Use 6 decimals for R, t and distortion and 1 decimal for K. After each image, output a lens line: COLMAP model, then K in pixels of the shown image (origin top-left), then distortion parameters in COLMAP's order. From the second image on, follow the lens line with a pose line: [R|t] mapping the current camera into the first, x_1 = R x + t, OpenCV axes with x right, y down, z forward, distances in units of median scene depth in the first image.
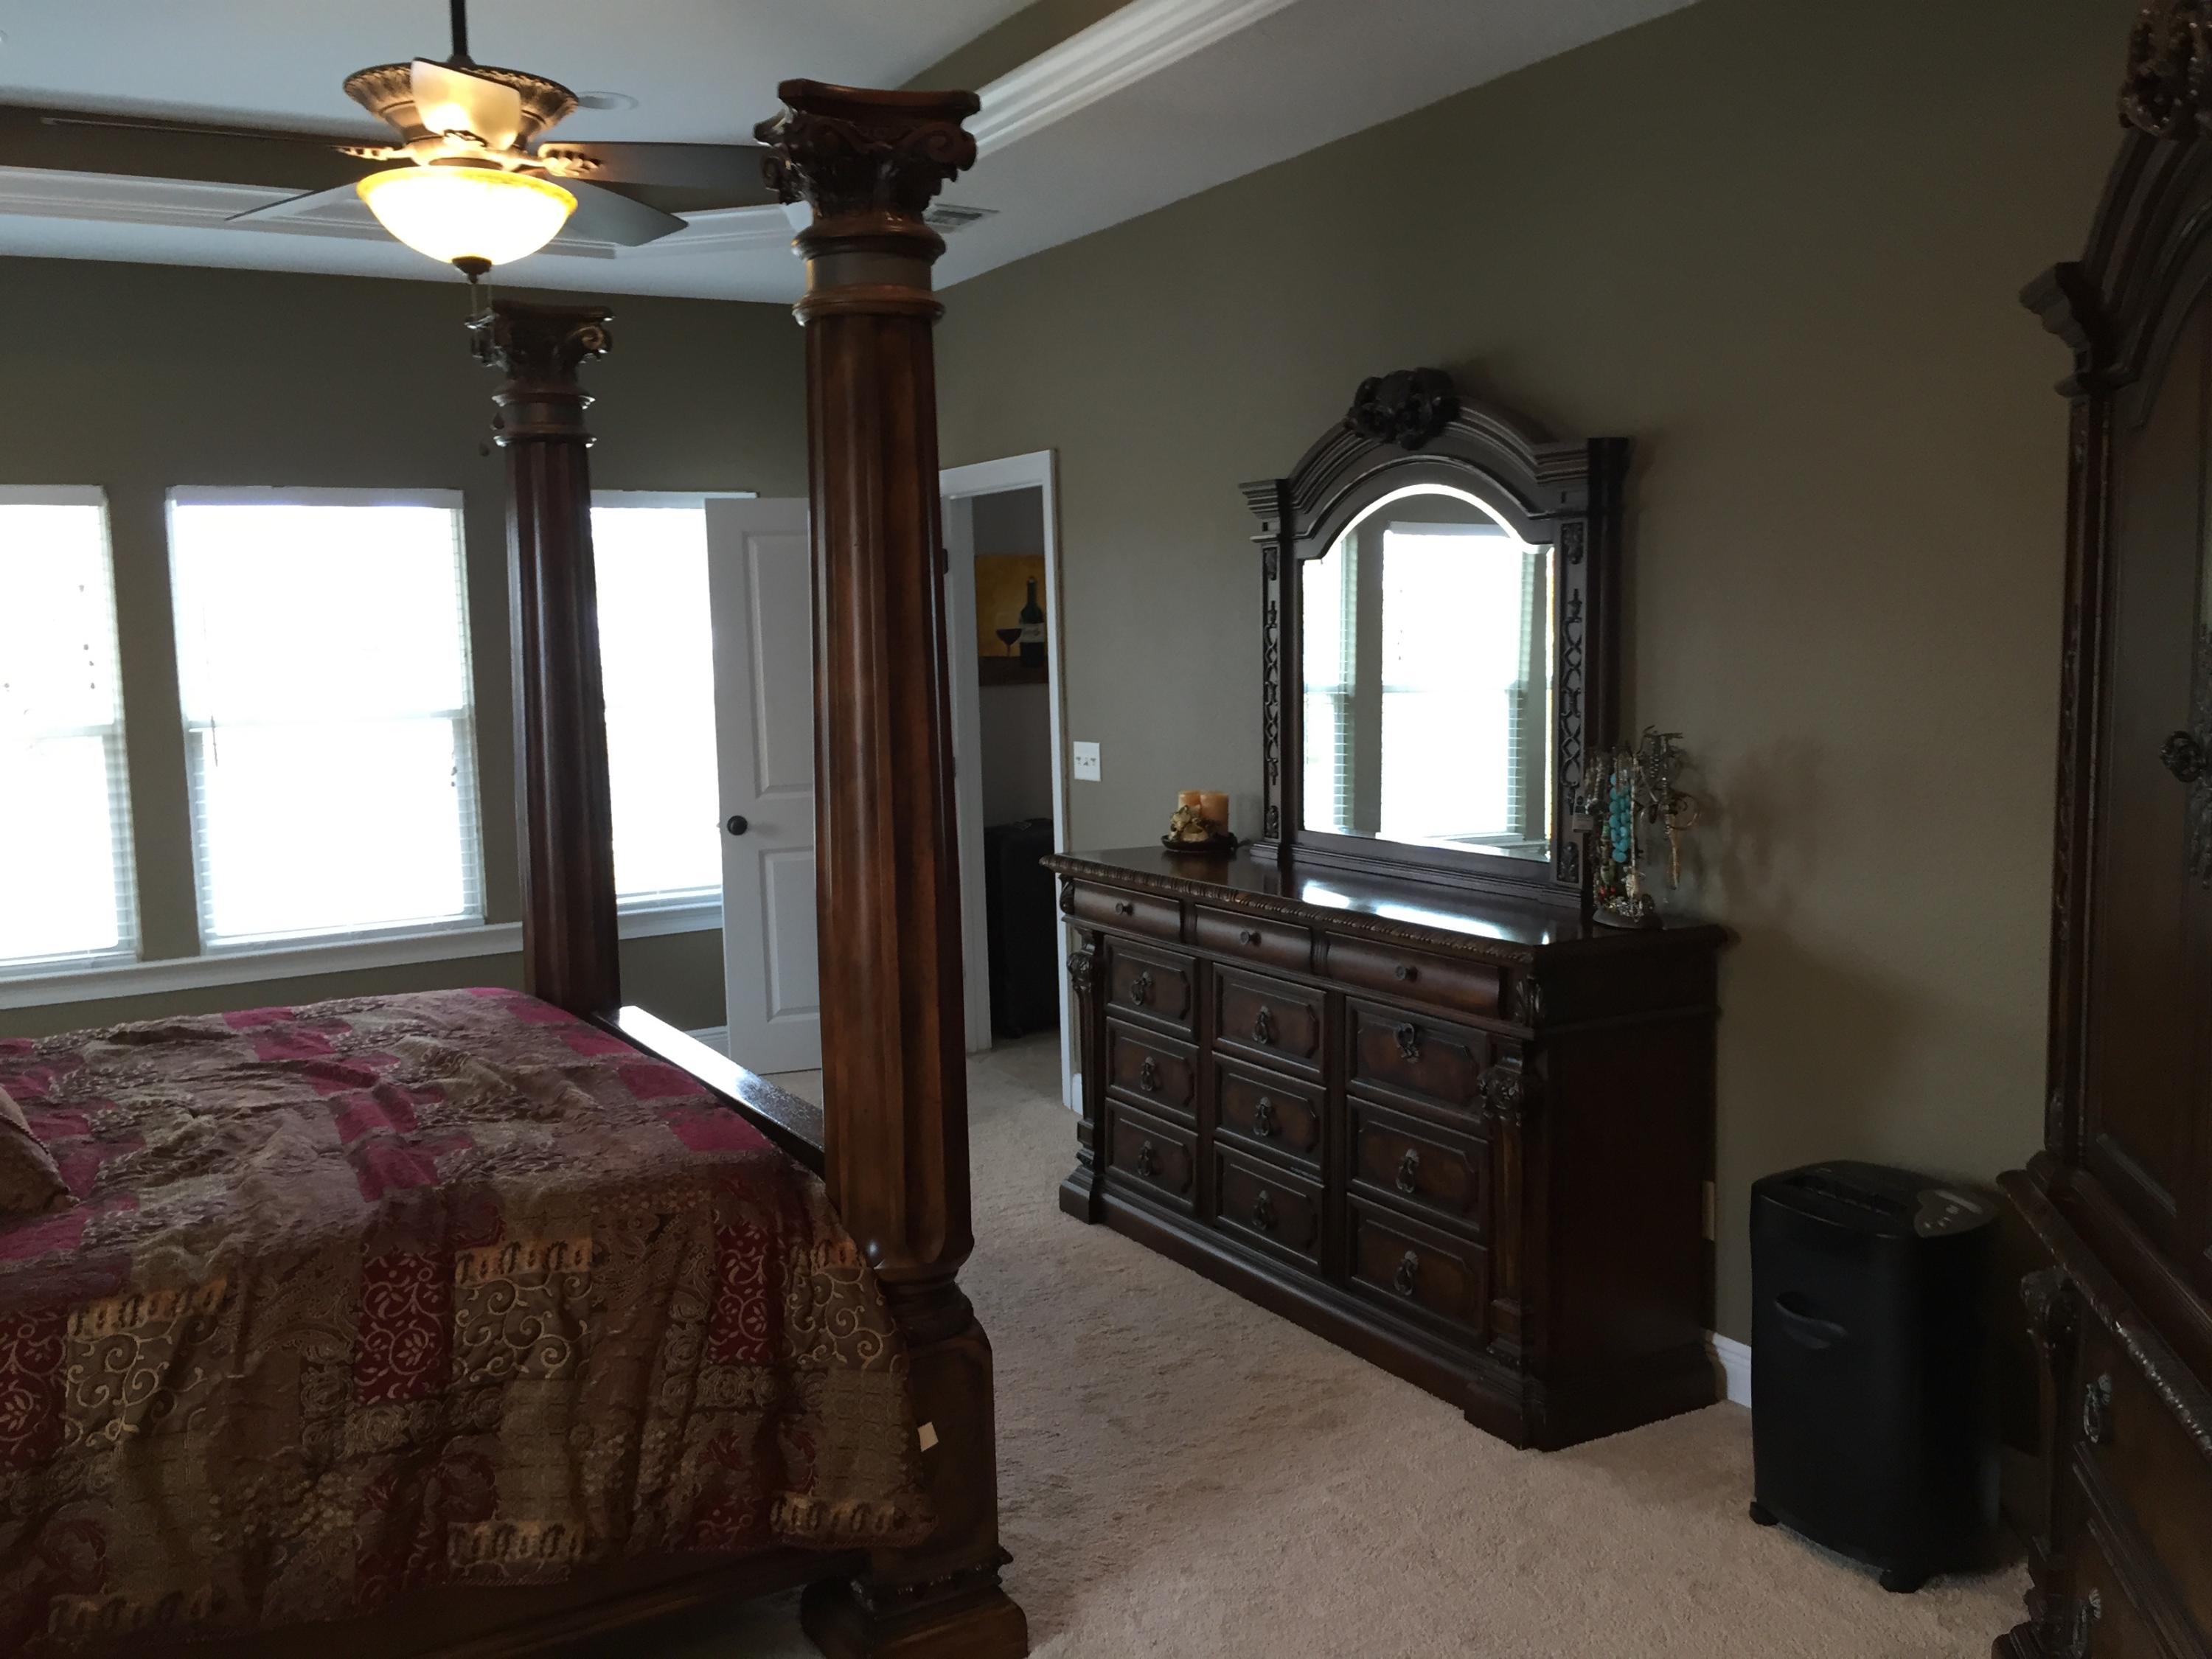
lens RADIAL K [[1908.9, 0, 1125.7], [0, 1908.9, 835.2], [0, 0, 1]] dist [0.089992, -0.131425]
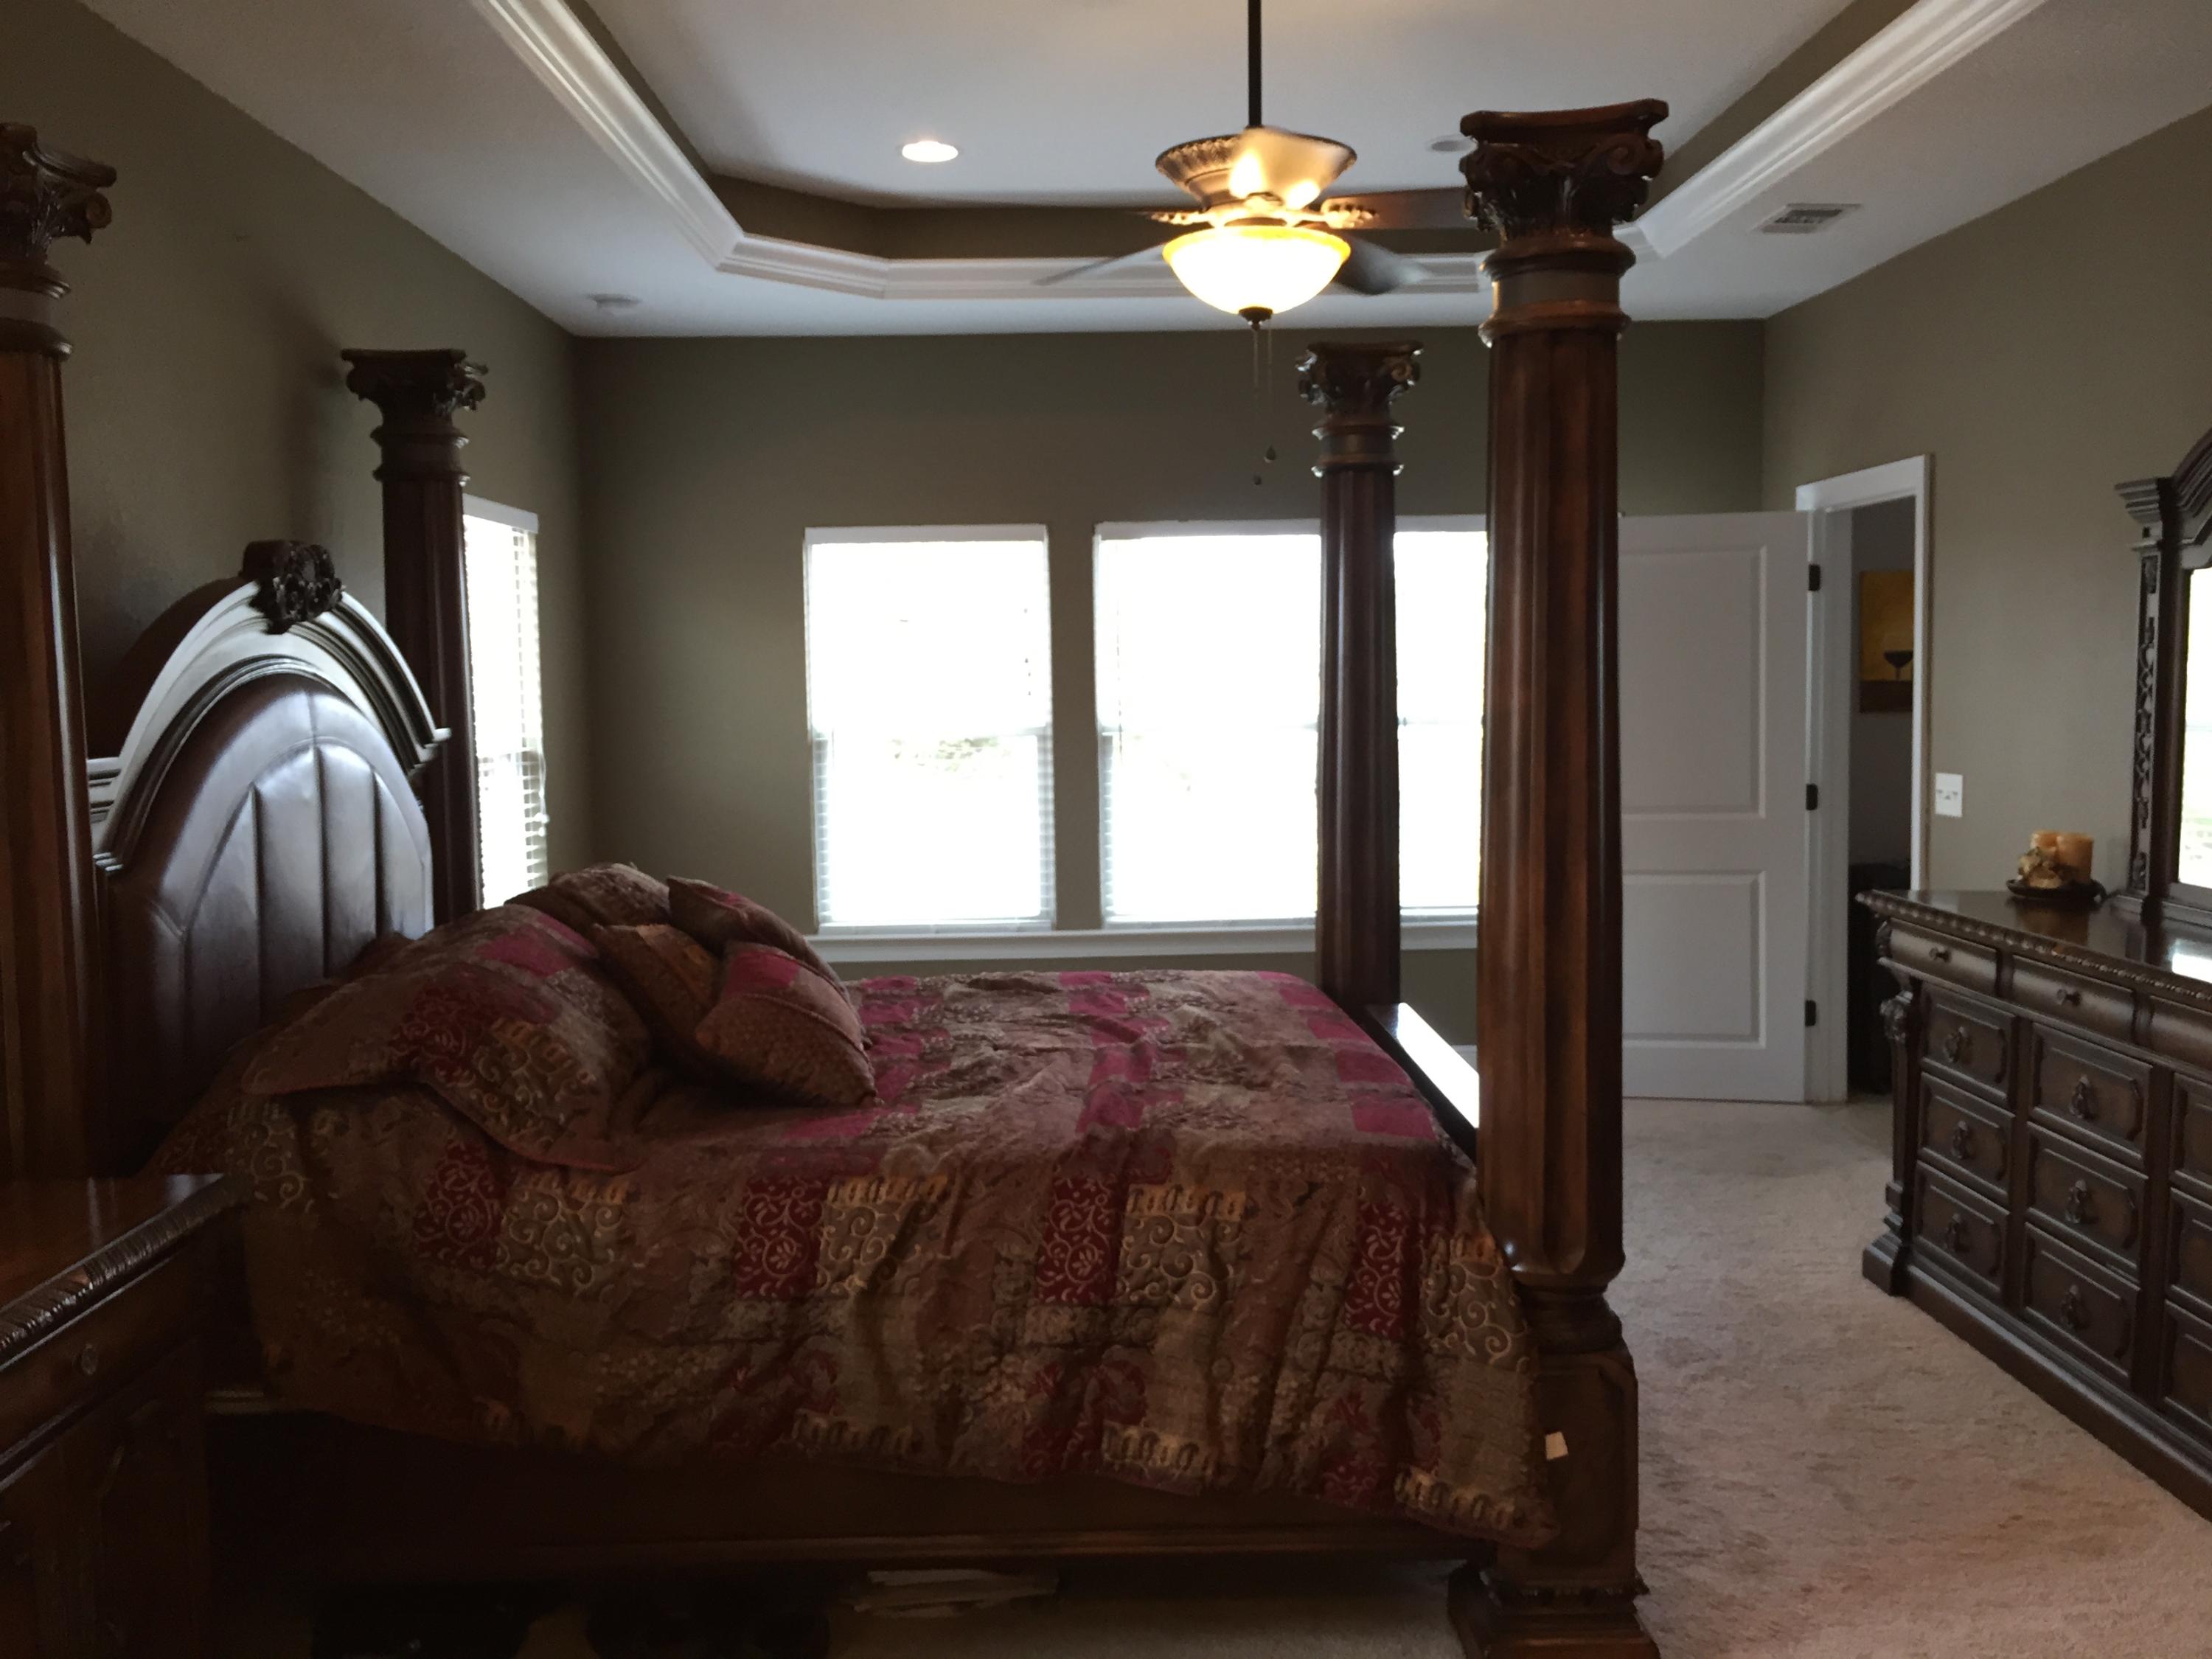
lens RADIAL K [[1908.9, 0, 1101.2], [0, 1908.9, 844.9], [0, 0, 1]] dist [0.089992, -0.131425]
pose [[0.877933, 0.059134, -0.475117, 0.126347], [-0.062940, 0.997986, 0.007909, 0.006244], [0.474628, 0.022960, 0.879887, -0.003654]]
